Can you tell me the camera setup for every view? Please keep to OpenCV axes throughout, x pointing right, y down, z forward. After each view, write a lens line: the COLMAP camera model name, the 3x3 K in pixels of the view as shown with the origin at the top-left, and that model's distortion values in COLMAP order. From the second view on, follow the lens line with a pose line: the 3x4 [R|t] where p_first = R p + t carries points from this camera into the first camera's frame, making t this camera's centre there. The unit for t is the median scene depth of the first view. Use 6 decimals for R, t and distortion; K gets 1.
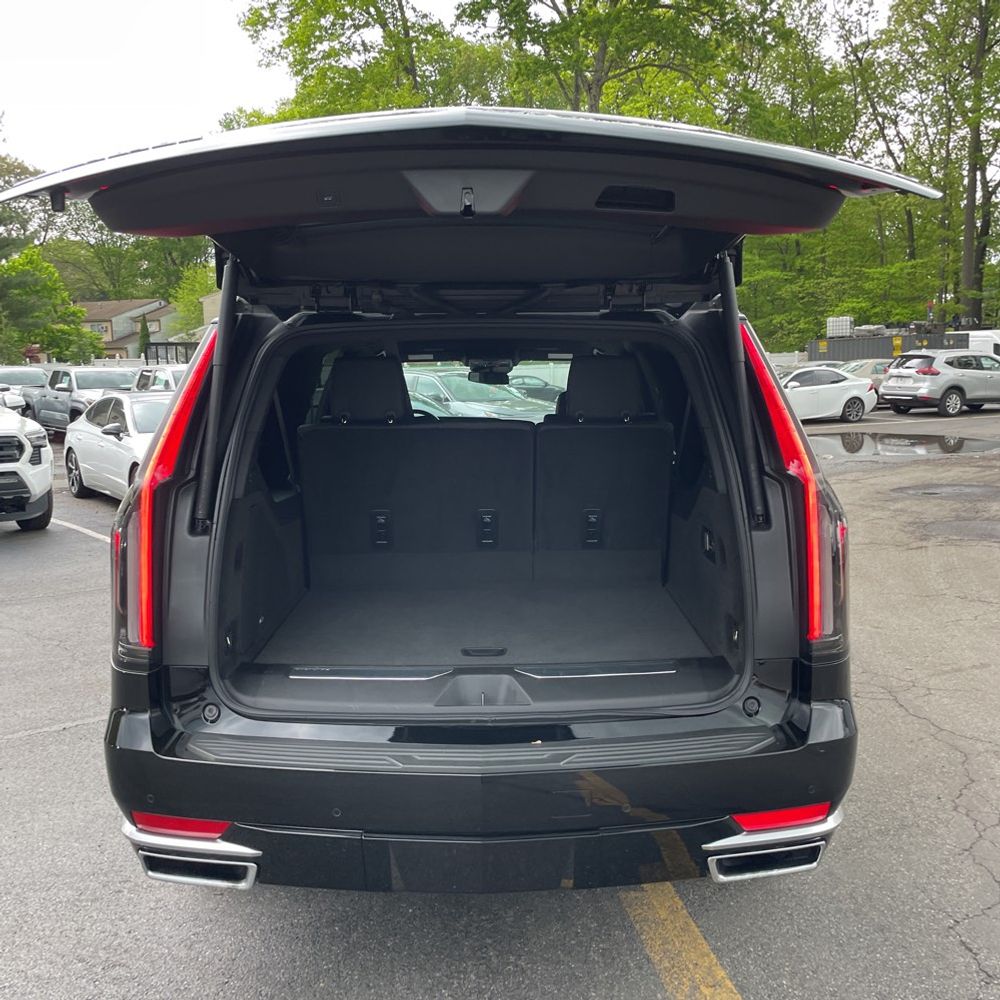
lens RADIAL K [[1003.8, 0, 508.9], [0, 1003.8, 496.9], [0, 0, 1]] dist [0.081840, -0.111429]
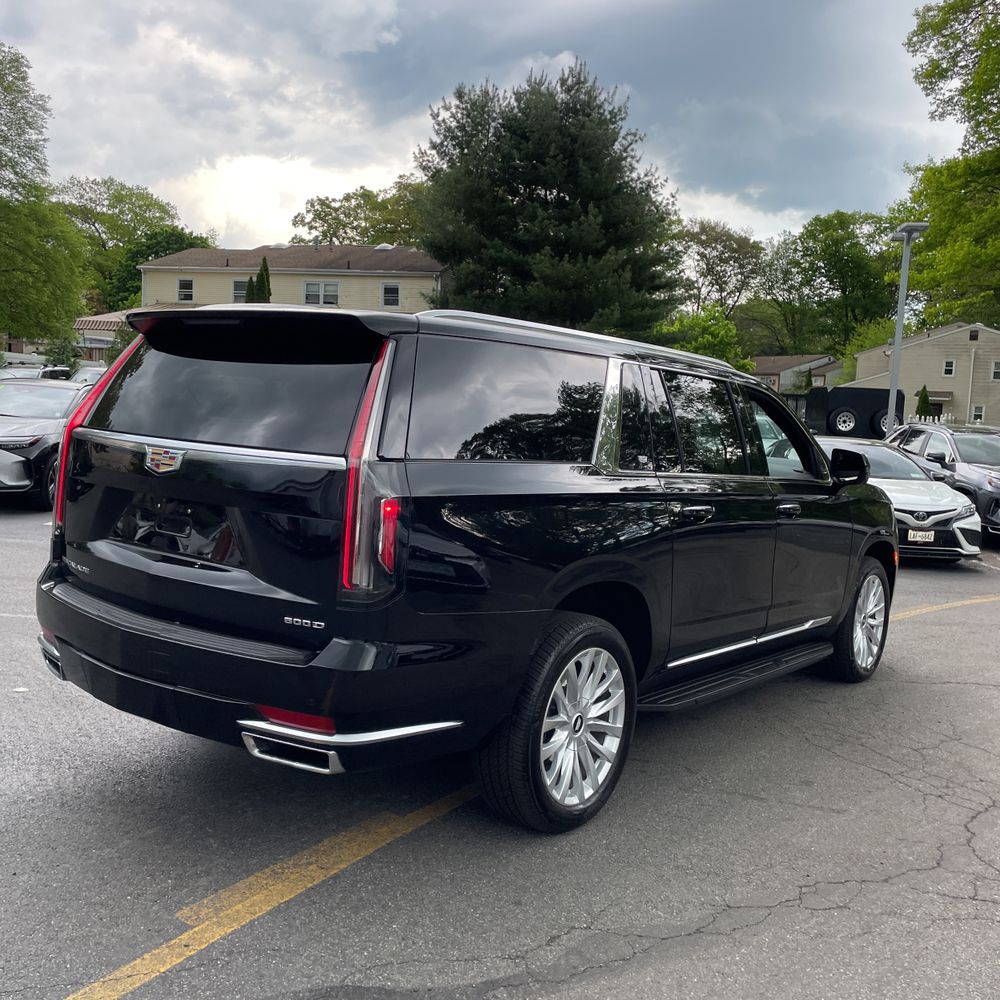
lens RADIAL K [[1004.5, 0, 483.2], [0, 1004.5, 498.9], [0, 0, 1]] dist [0.088997, -0.121614]
pose [[0.777559, 0.114133, -0.618365, 0.209758], [-0.146643, 0.989188, -0.001818, 0.001645], [0.611472, 0.092092, 0.785889, 0.020505]]
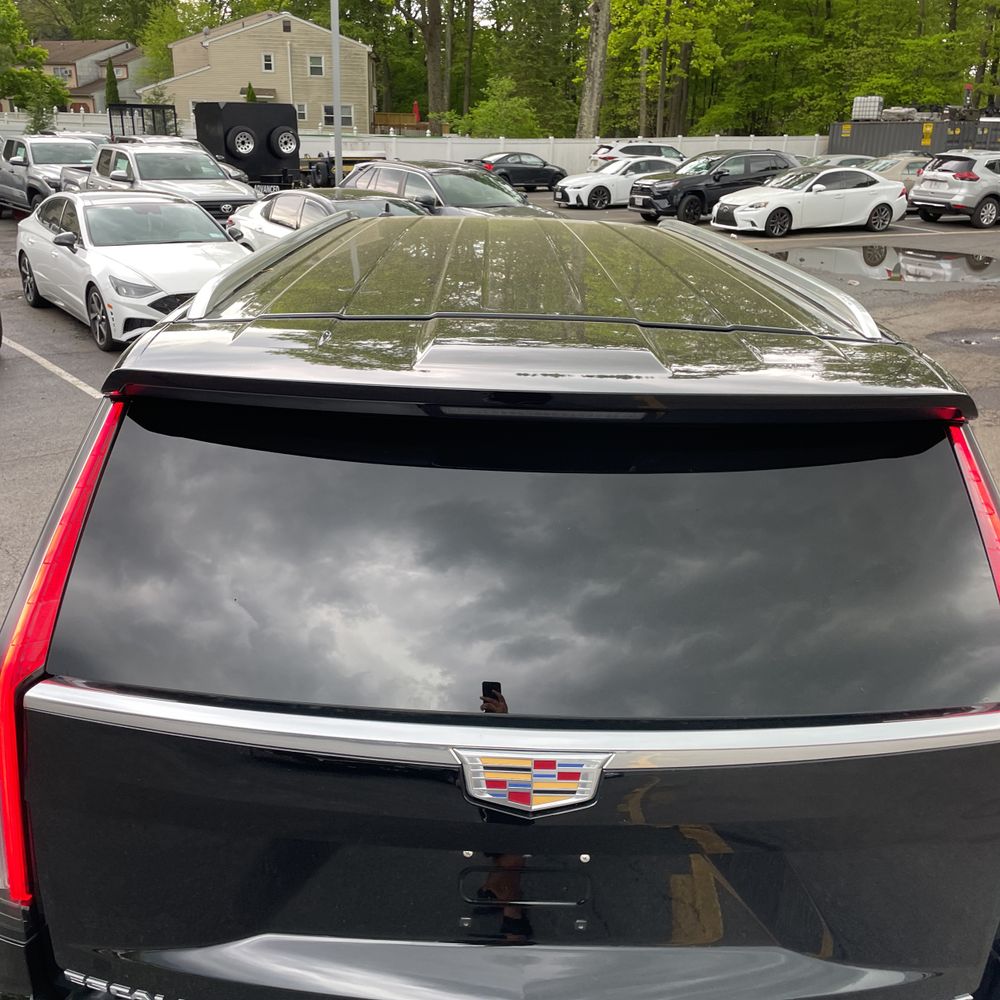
lens RADIAL K [[1004.5, 0, 483.2], [0, 1004.5, 498.9], [0, 0, 1]] dist [0.088997, -0.121614]
pose [[0.999139, 0.041402, -0.002727, -0.010882], [-0.039785, 0.974626, 0.220277, -0.047952], [0.011778, -0.219979, 0.975433, 0.070469]]
